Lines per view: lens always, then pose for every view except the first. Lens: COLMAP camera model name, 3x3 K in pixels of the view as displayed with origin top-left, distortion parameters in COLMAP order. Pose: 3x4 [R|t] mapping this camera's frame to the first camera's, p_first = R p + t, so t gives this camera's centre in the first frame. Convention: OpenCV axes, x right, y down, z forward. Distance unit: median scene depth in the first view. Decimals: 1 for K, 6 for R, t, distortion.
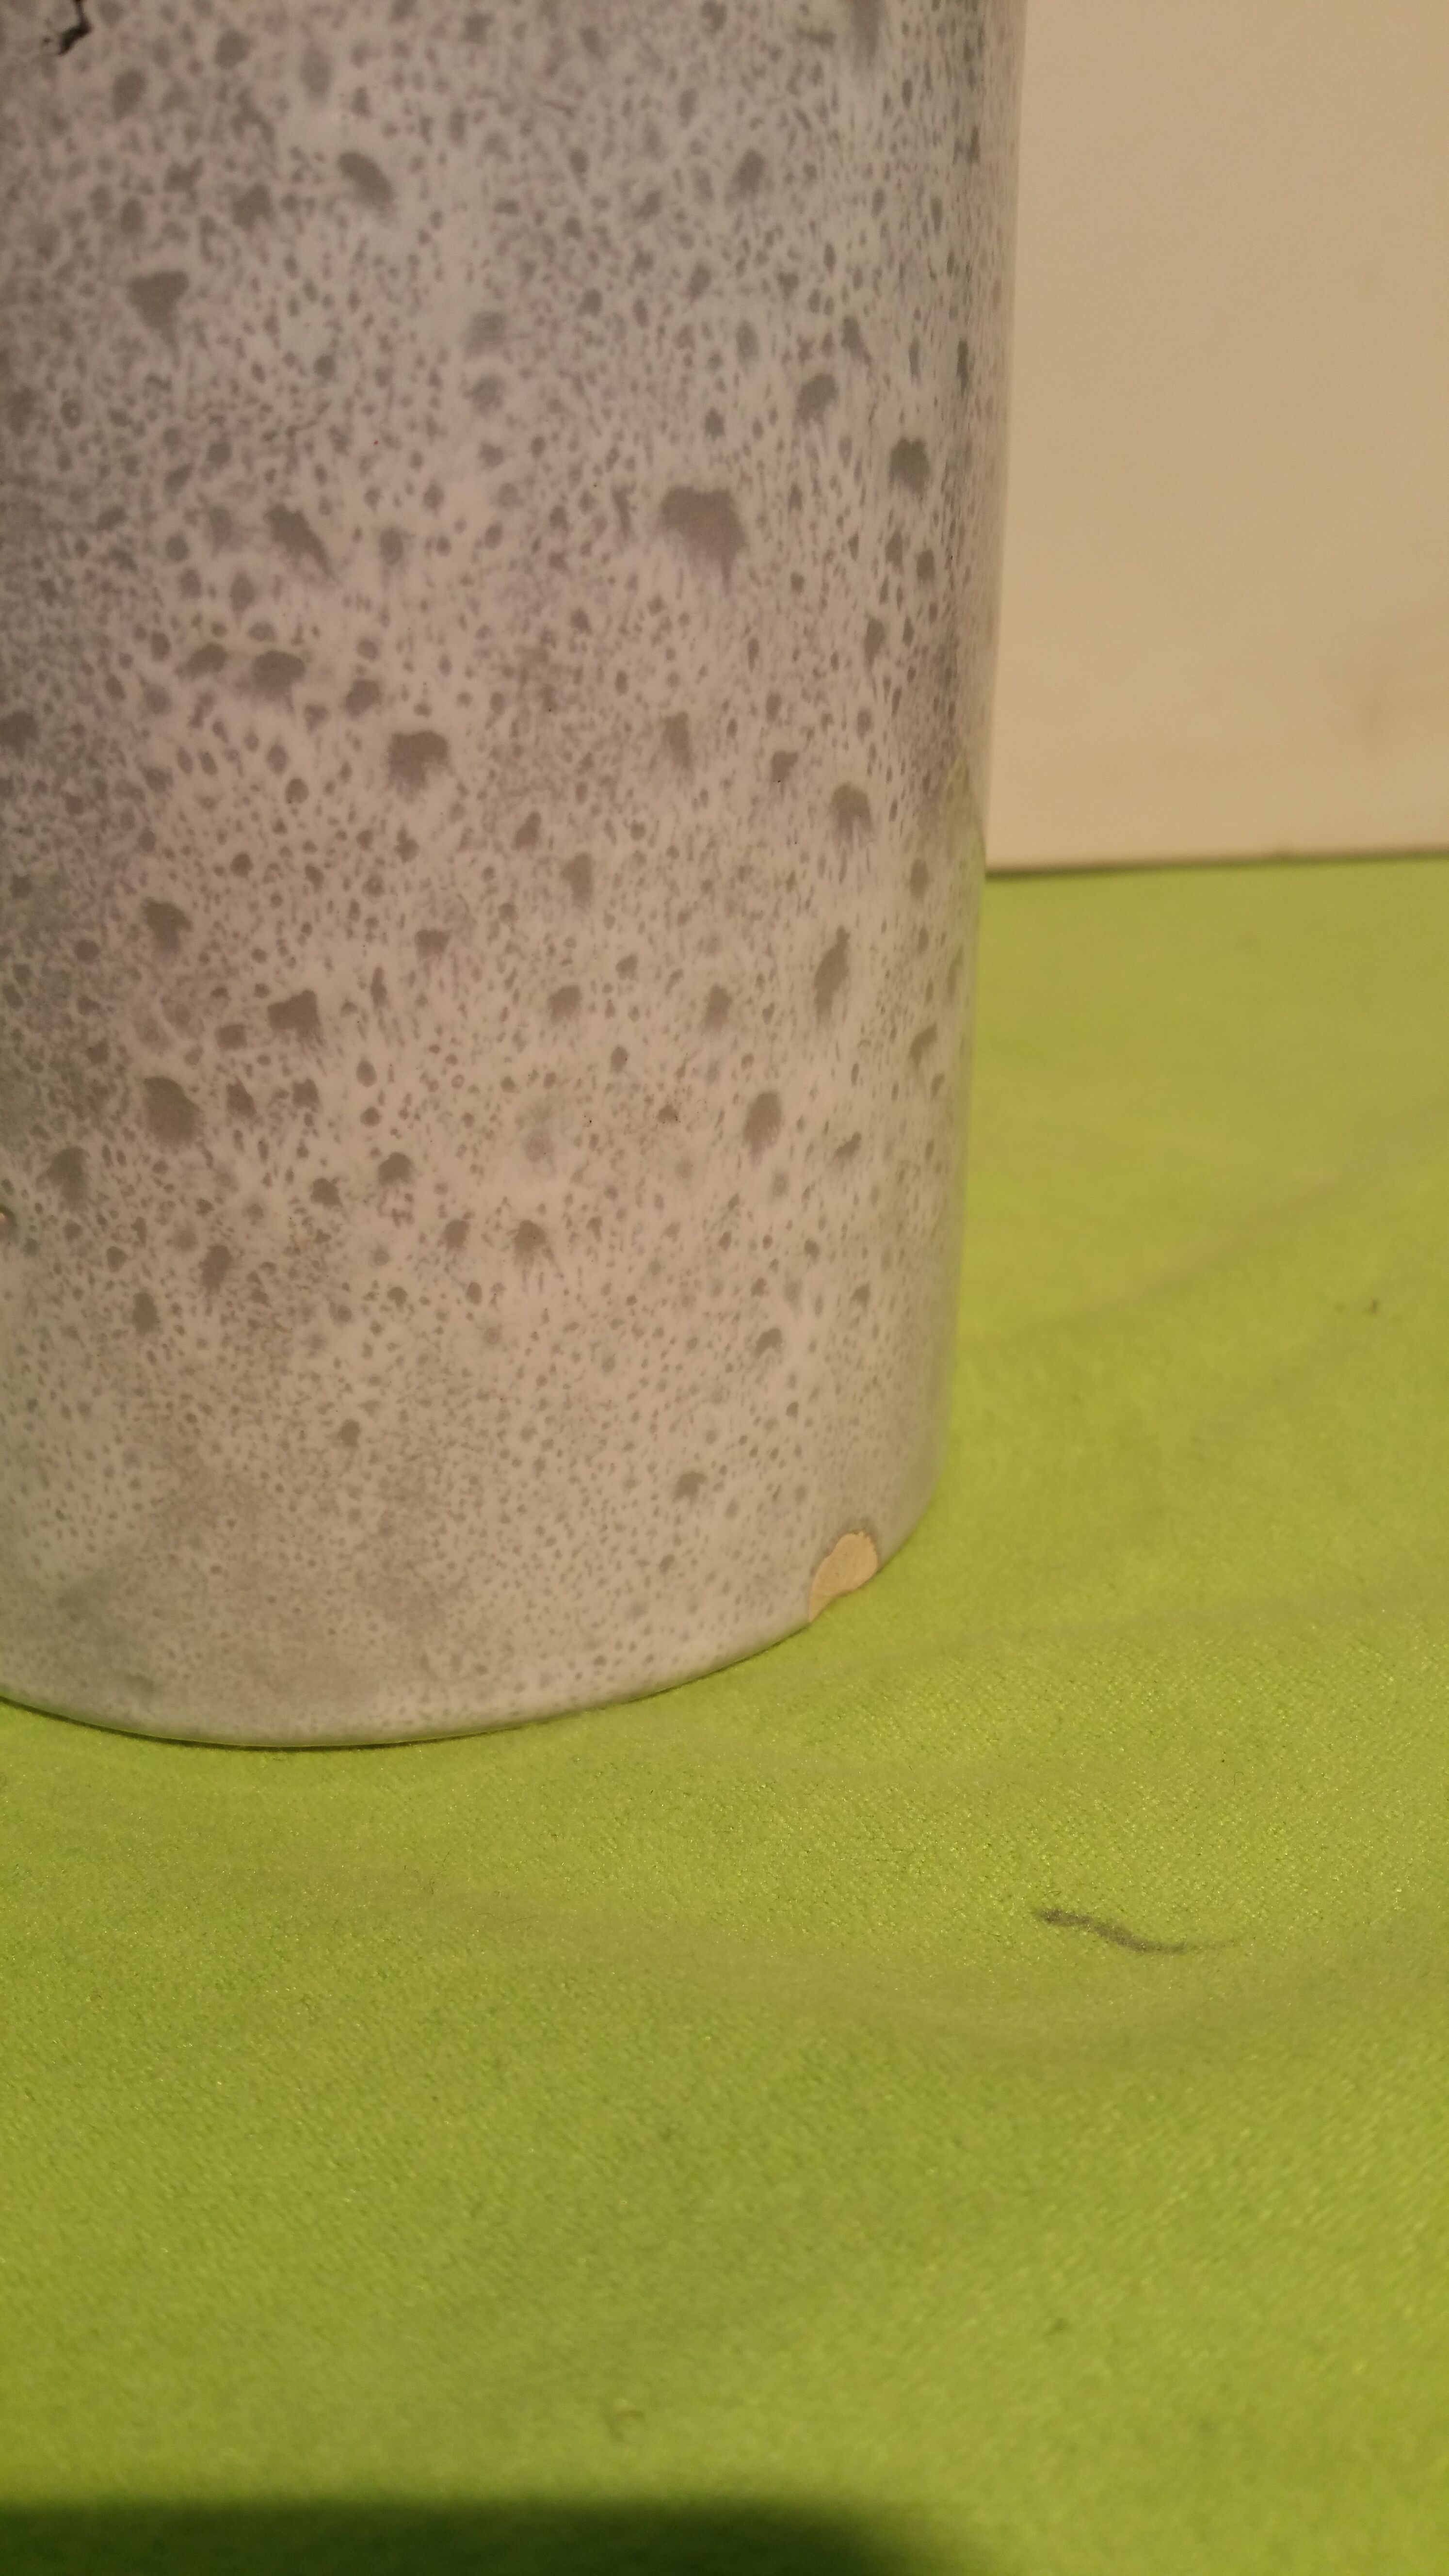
lens RADIAL K [[2140.1, 0, 688.0], [0, 2140.1, 1276.5], [0, 0, 1]] dist [0.156002, -0.423261]
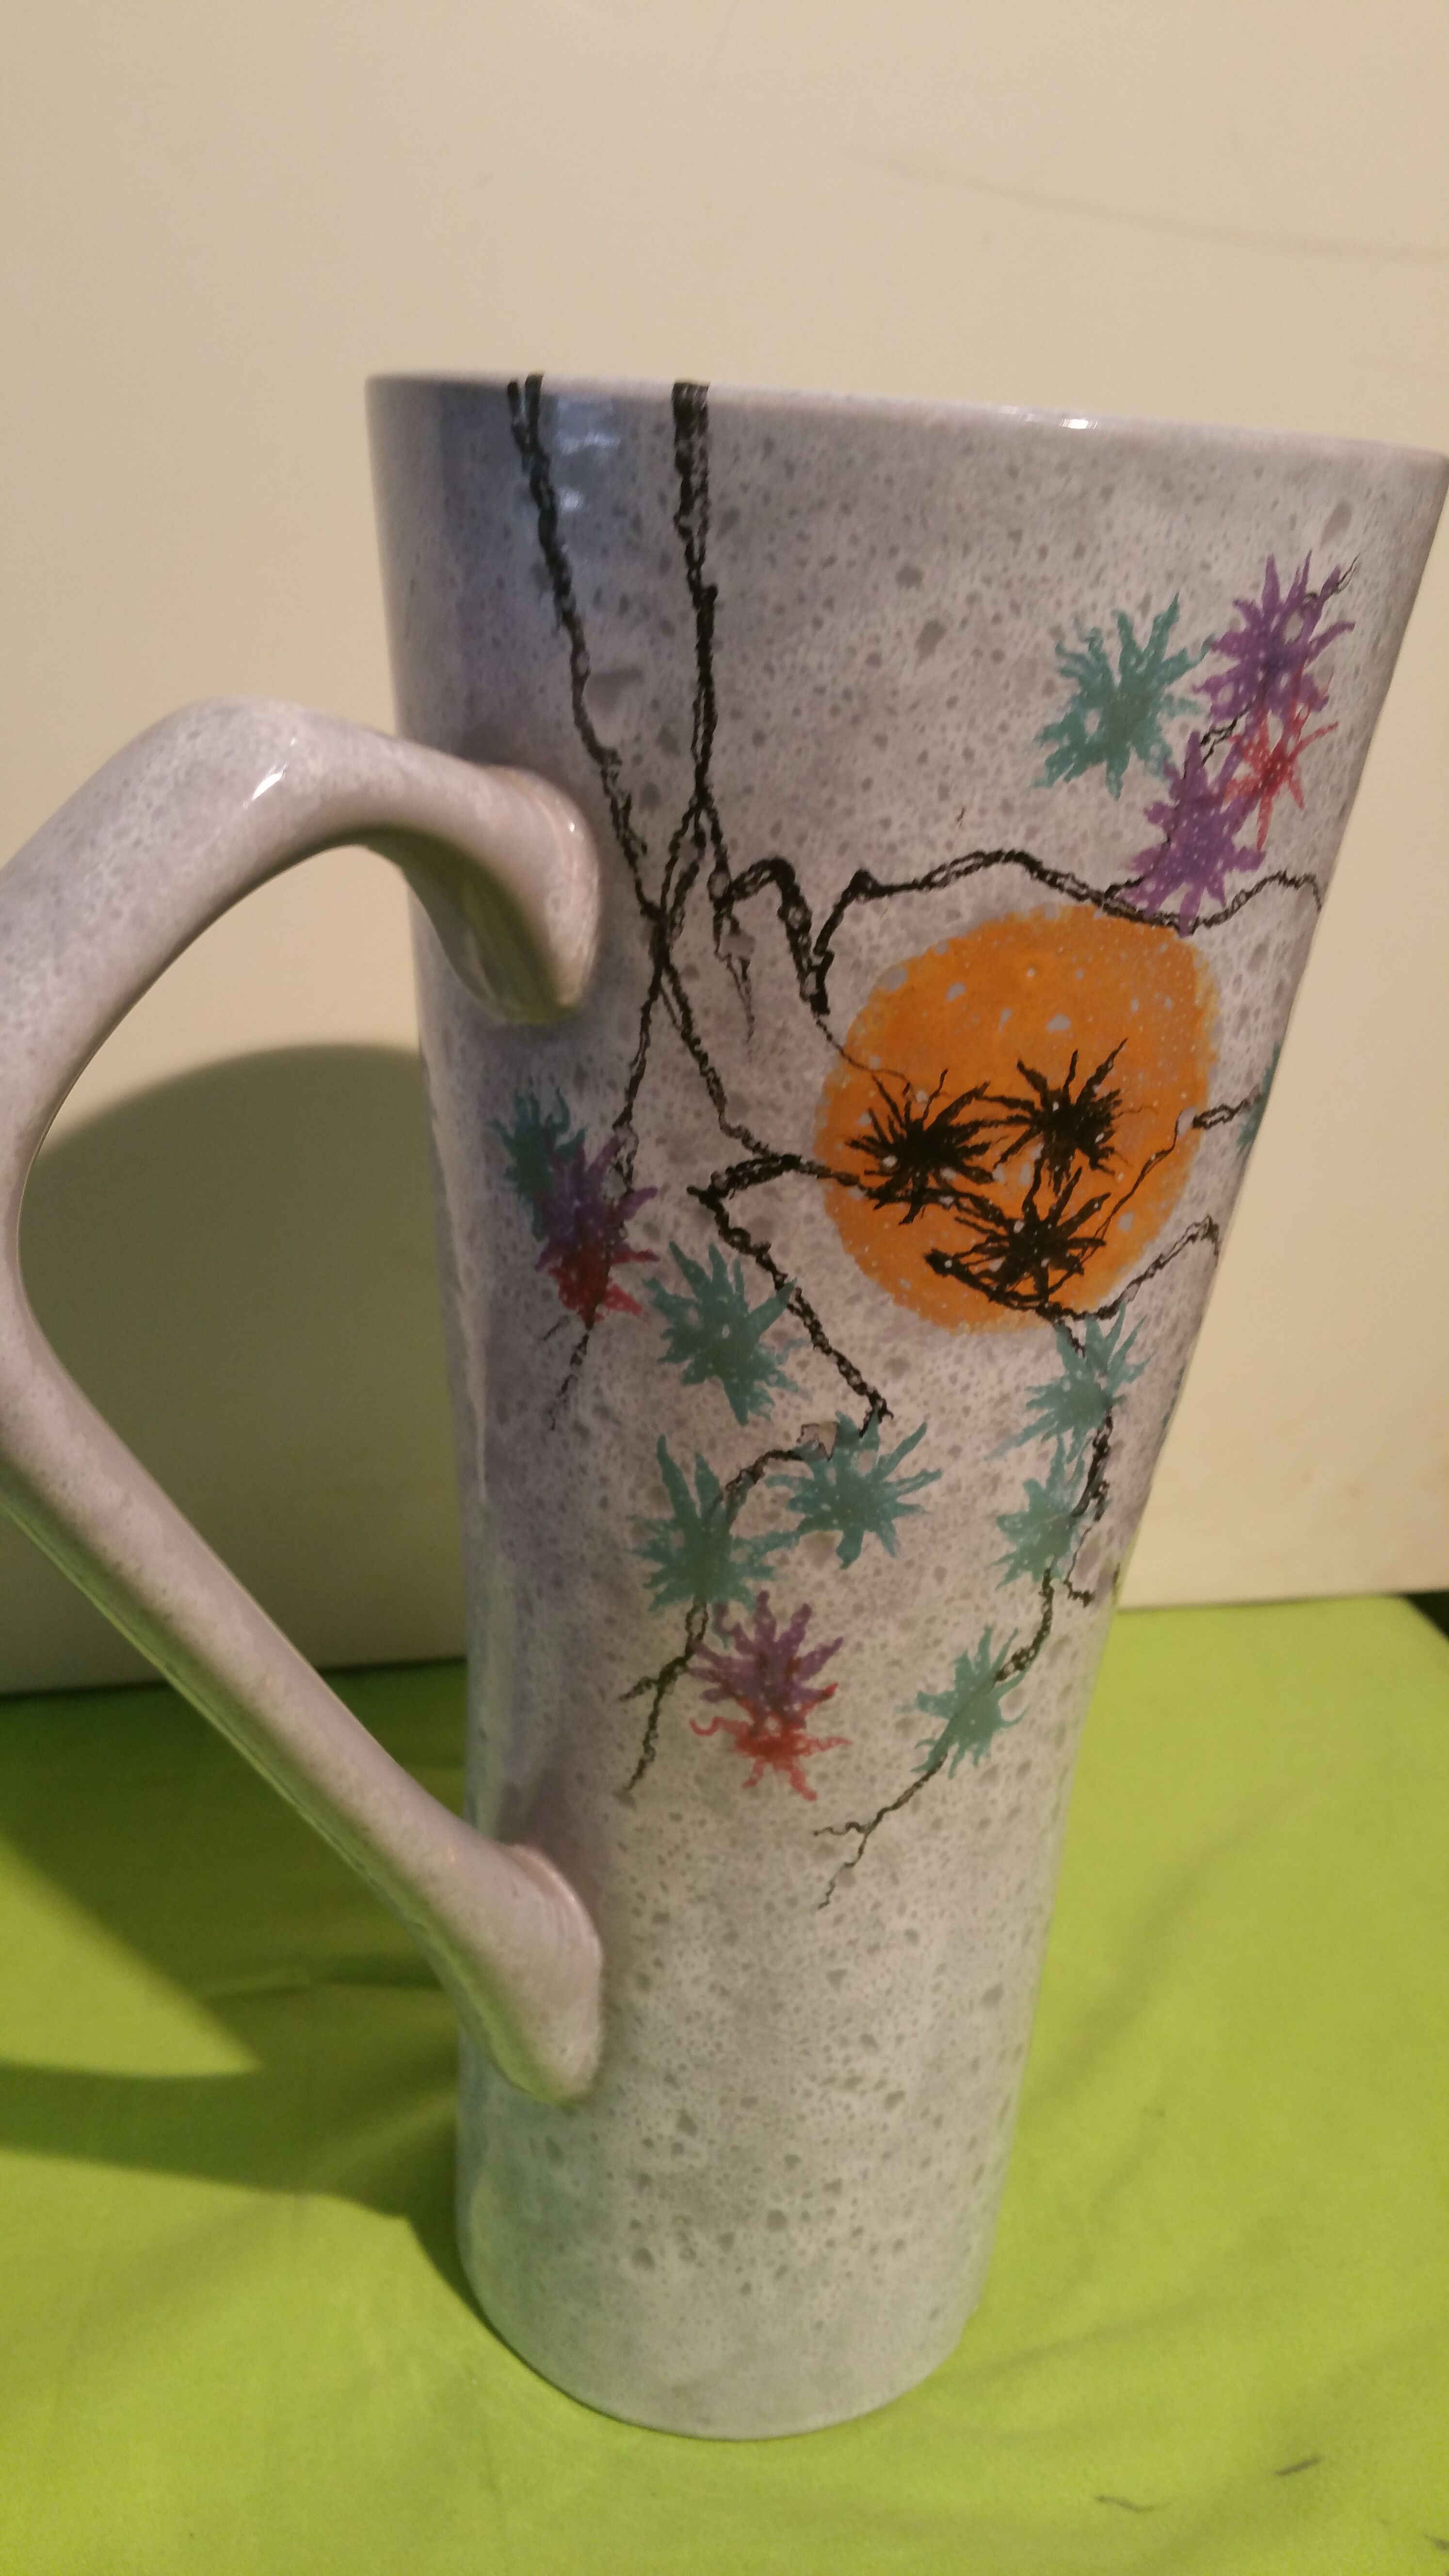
lens RADIAL K [[2140.1, 0, 688.0], [0, 2140.1, 1276.5], [0, 0, 1]] dist [0.156002, -0.423261]
pose [[0.973861, 0.013785, 0.226724, -0.942070], [-0.004800, 0.999183, -0.040134, -1.087304], [-0.227092, 0.037996, 0.973132, -1.487113]]
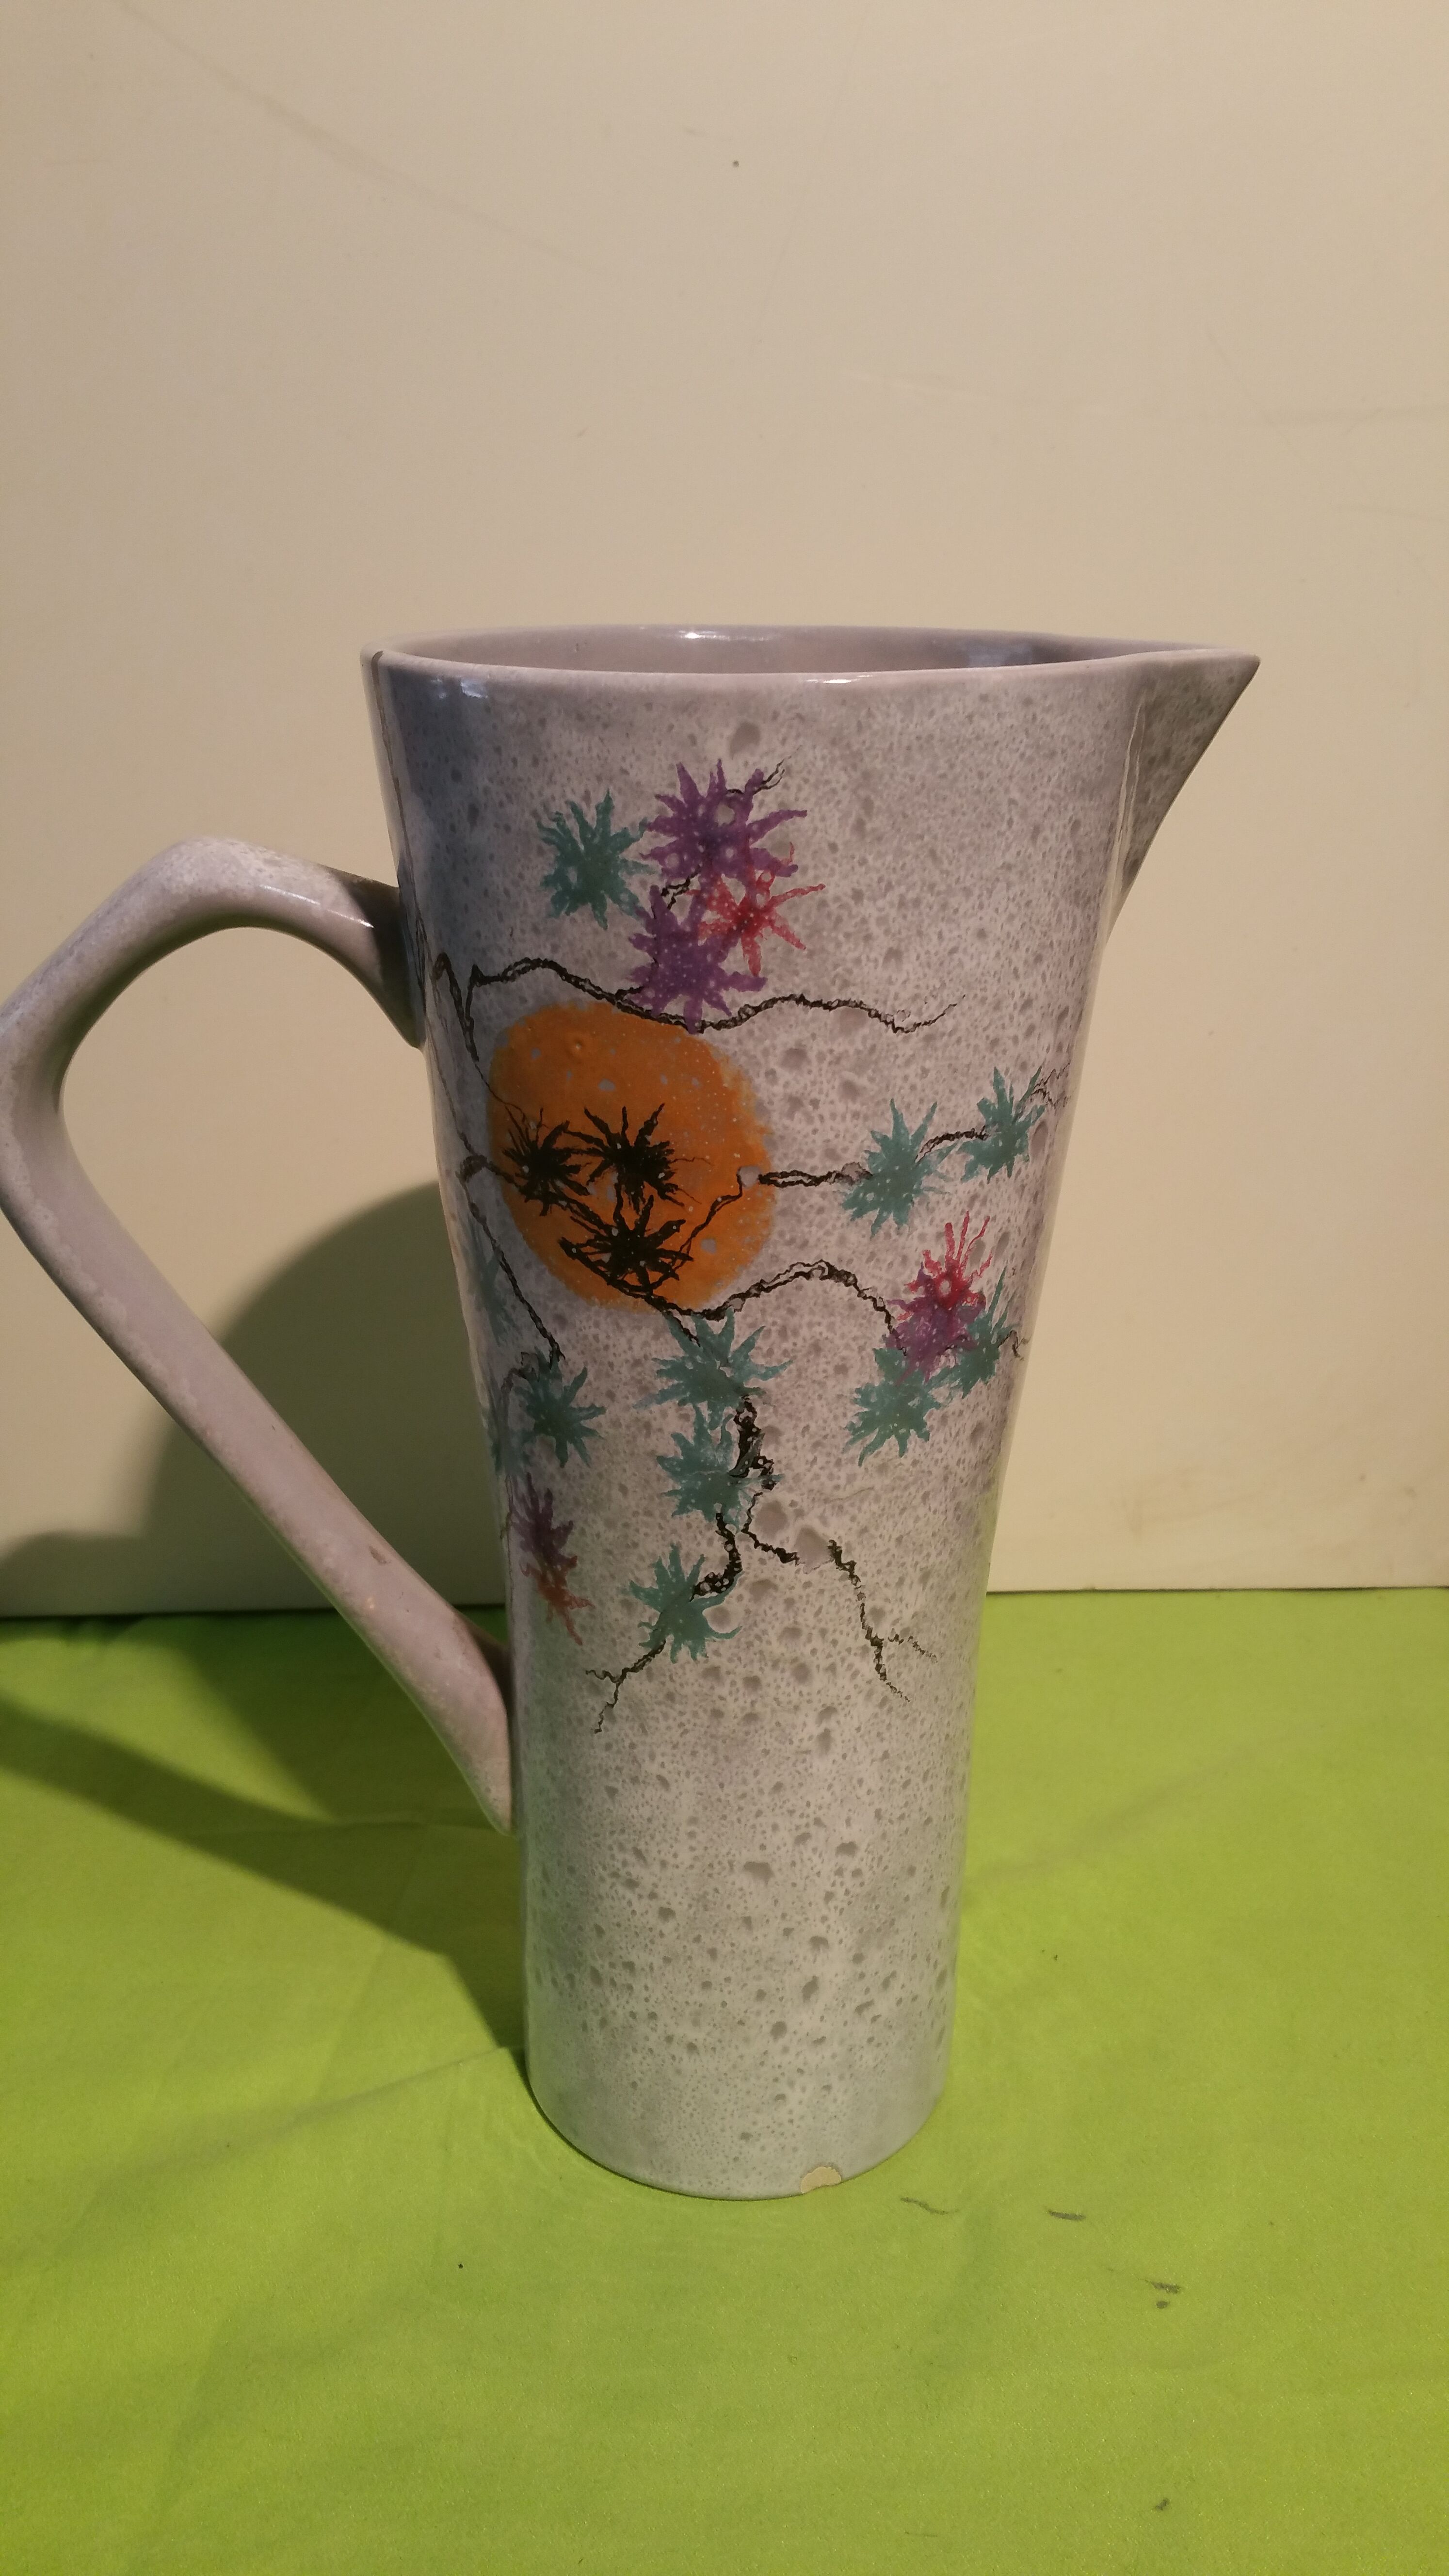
lens RADIAL K [[2208.8, 0, 724.5], [0, 2208.8, 1288.0], [0, 0, 1]] dist [0.090720, -0.002517]
pose [[0.864099, 0.198132, -0.462685, 1.325913], [-0.218075, 0.975874, 0.010620, -1.209757], [0.453626, 0.091723, 0.886459, -2.072291]]
